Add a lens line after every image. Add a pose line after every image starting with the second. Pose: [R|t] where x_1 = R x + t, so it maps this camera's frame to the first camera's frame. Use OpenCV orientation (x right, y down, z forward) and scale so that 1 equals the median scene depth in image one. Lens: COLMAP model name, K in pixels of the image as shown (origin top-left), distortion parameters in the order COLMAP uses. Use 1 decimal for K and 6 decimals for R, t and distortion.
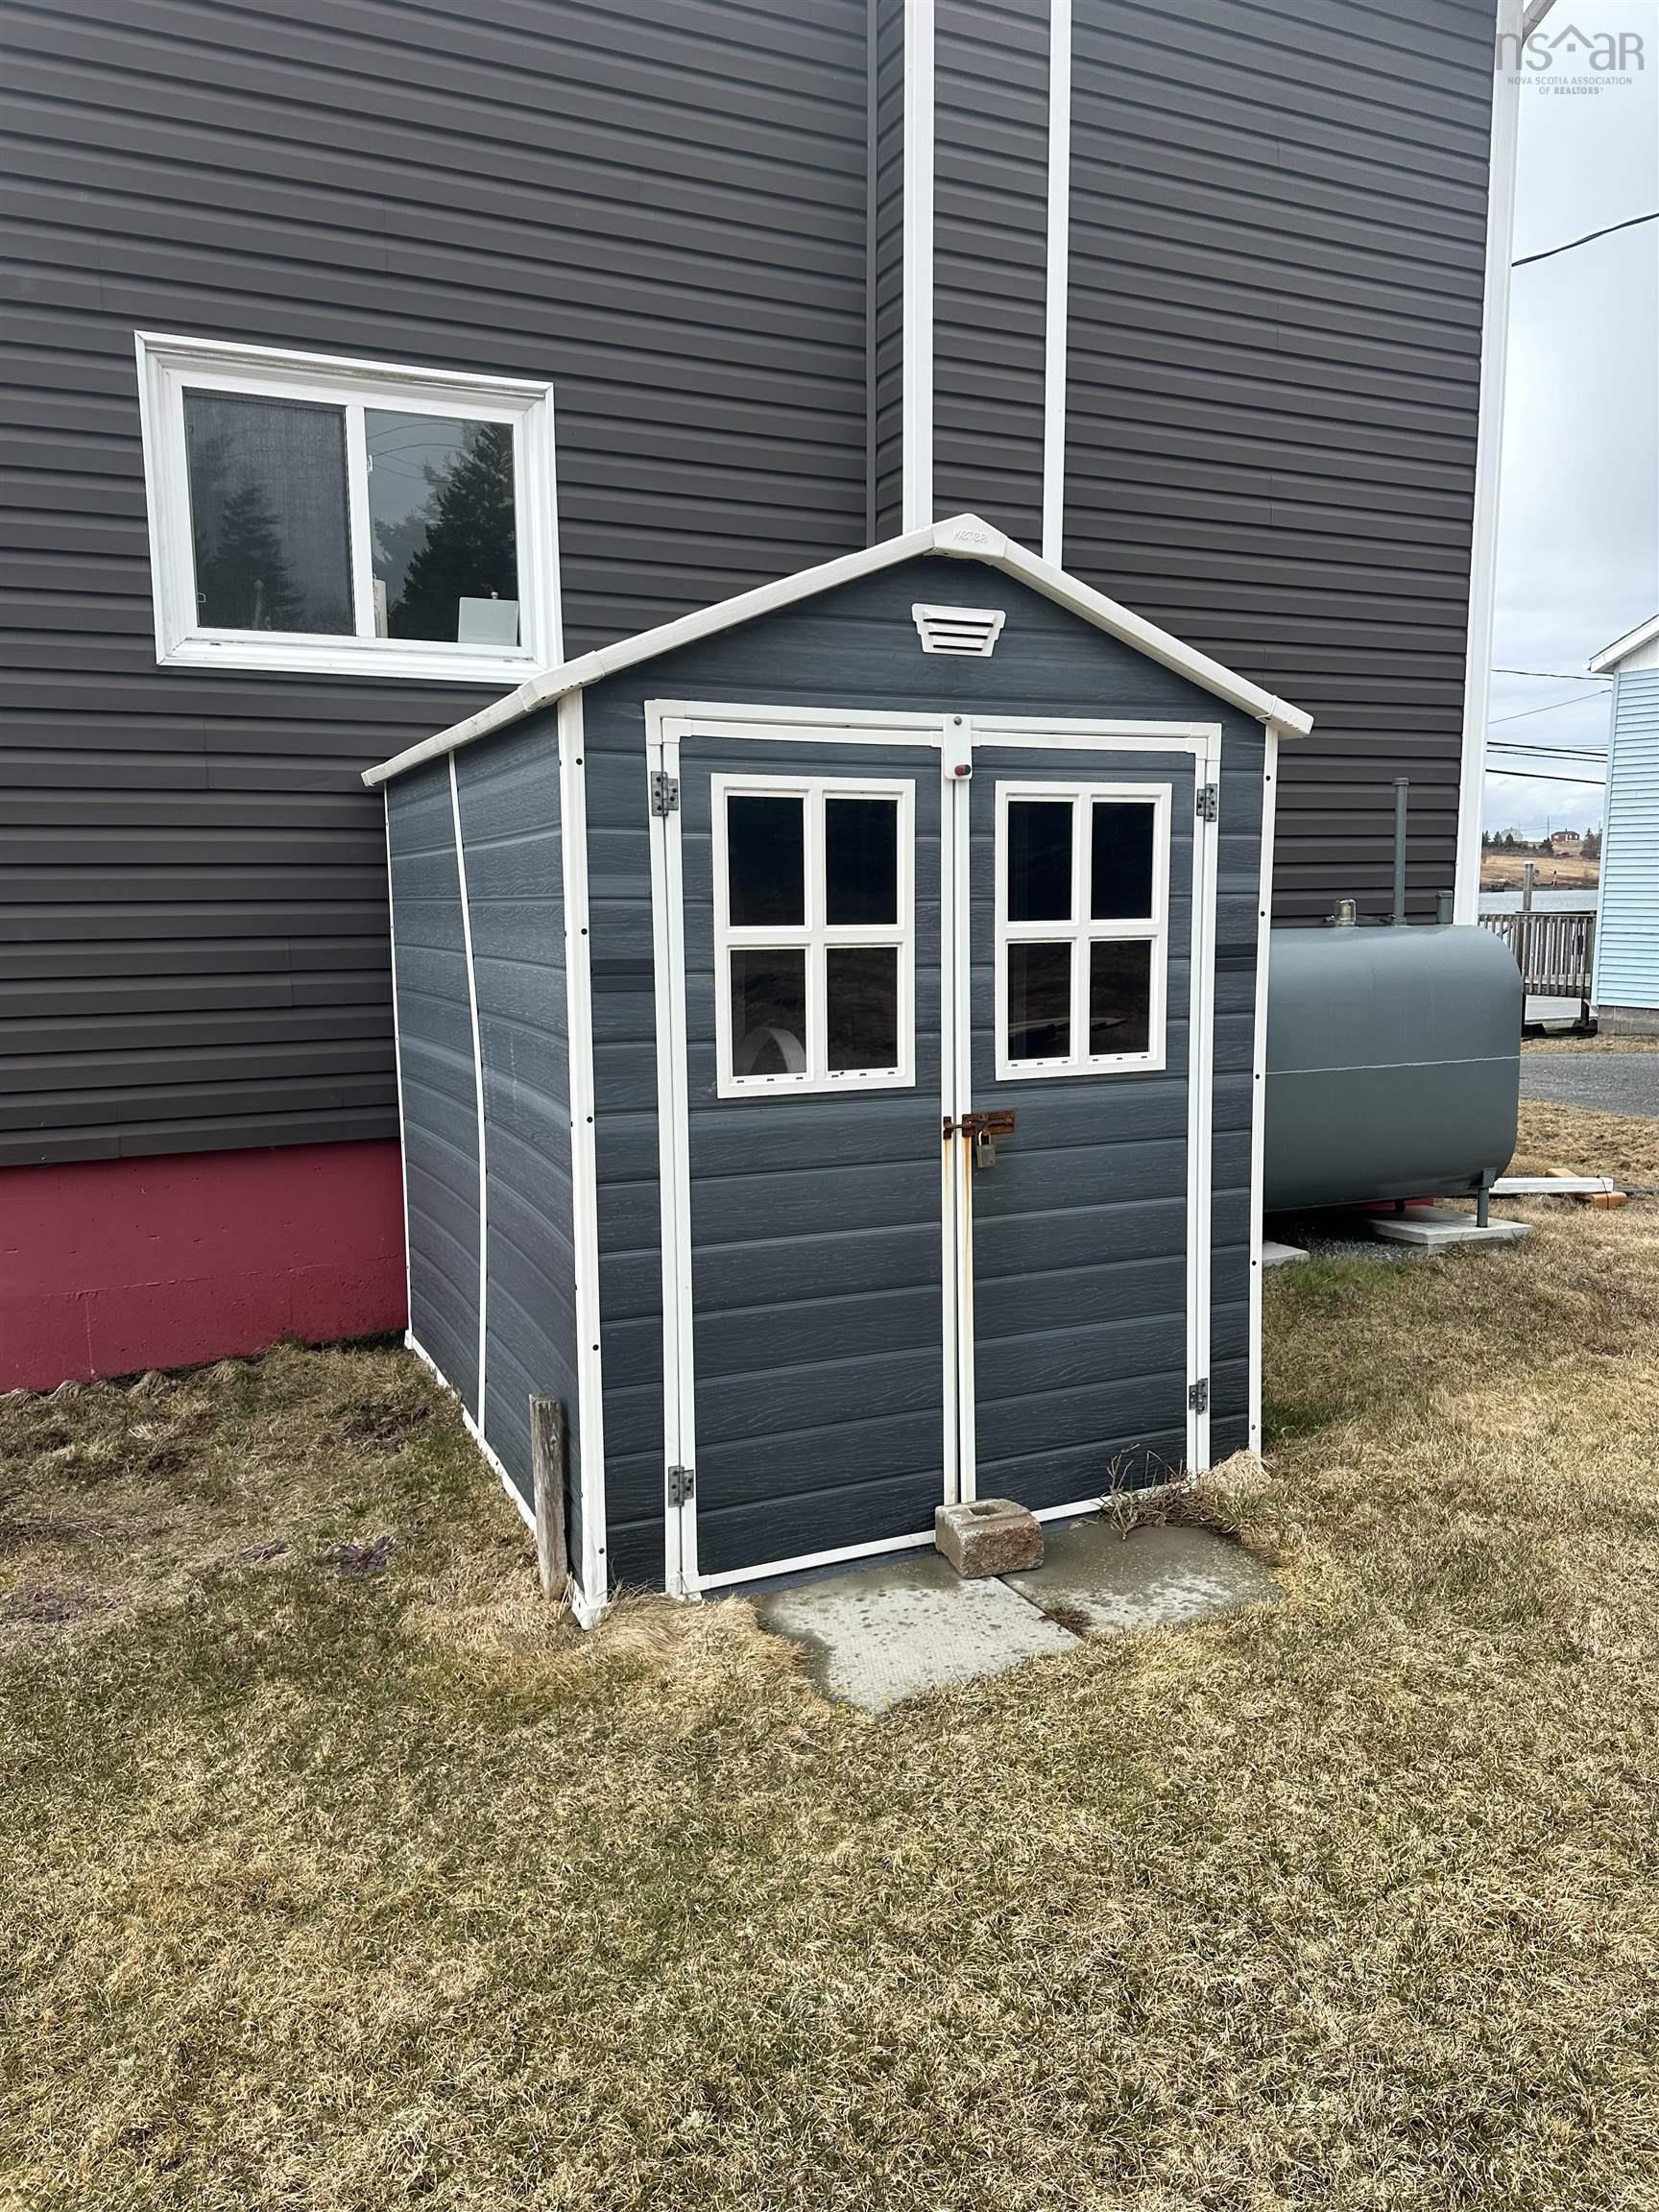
lens RADIAL K [[1548.7, 0, 839.8], [0, 1548.7, 1111.1], [0, 0, 1]] dist [0.014682, -0.014446]
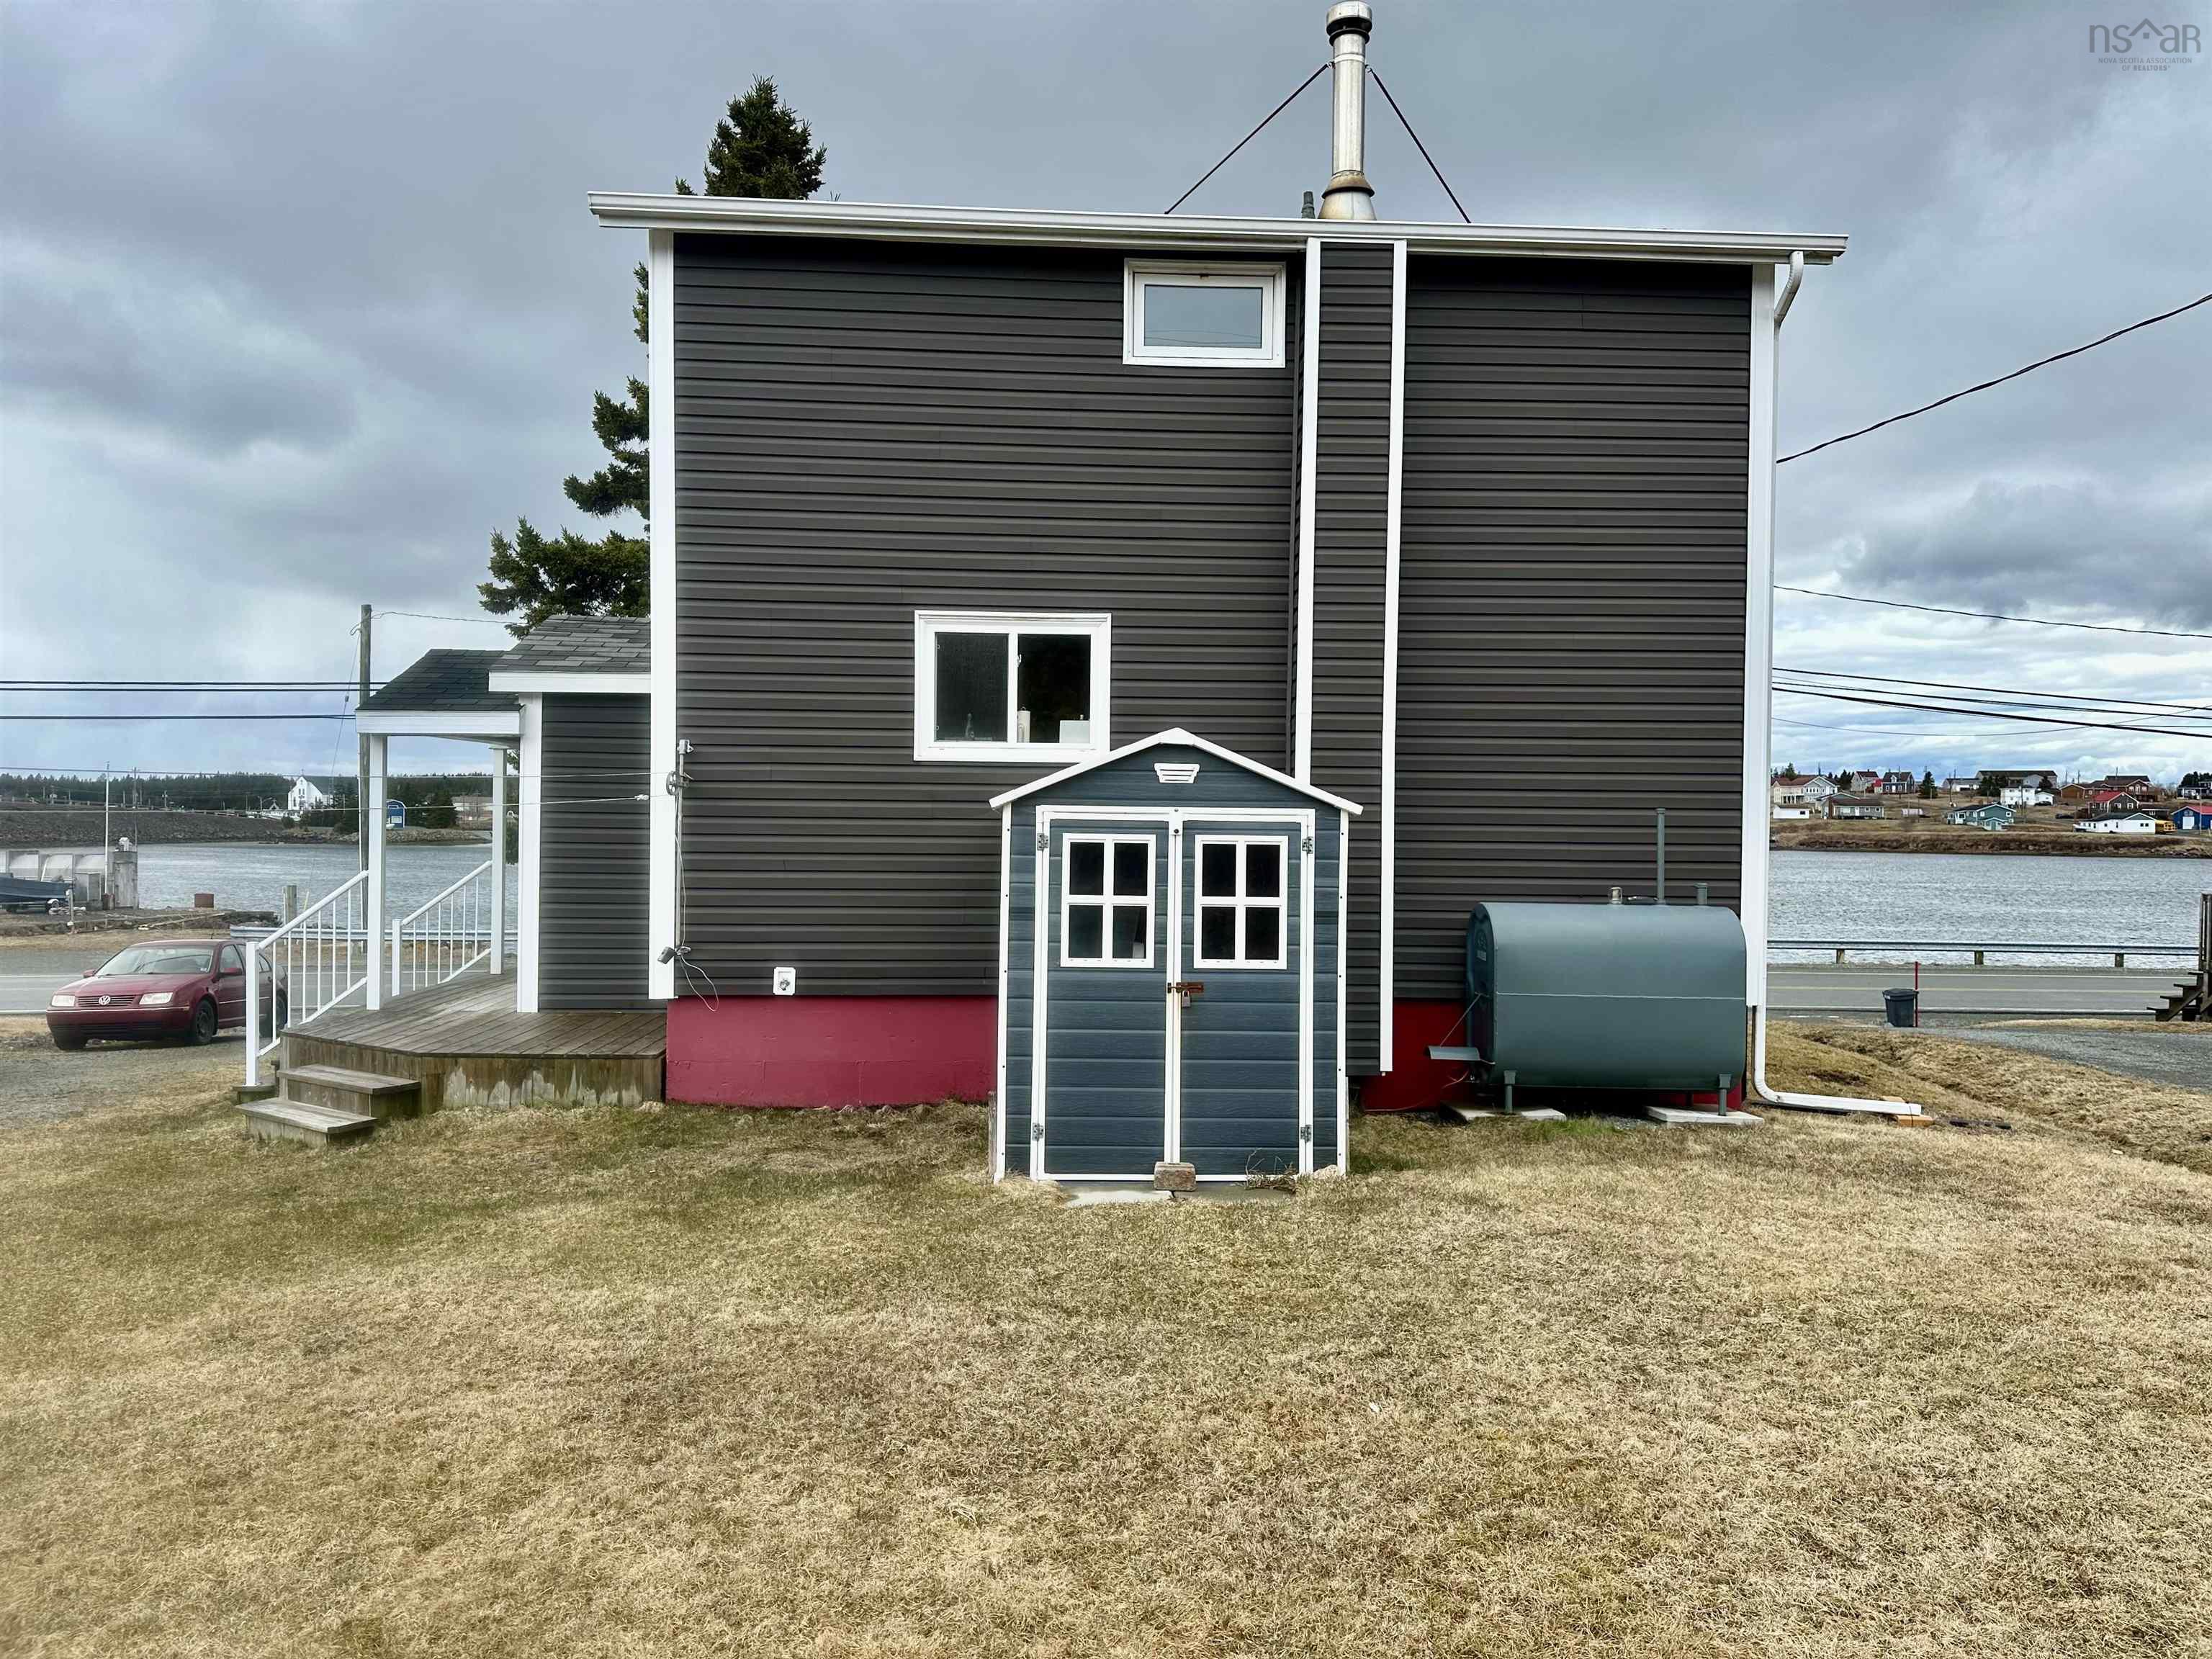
lens RADIAL K [[1548.7, 0, 1102.1], [0, 1548.7, 832.9], [0, 0, 1]] dist [0.014682, -0.014446]
pose [[0.922280, 0.020072, -0.386001, 0.827235], [-0.074809, 0.989037, -0.127313, 0.080847], [0.379214, 0.146295, 0.913671, -1.097979]]
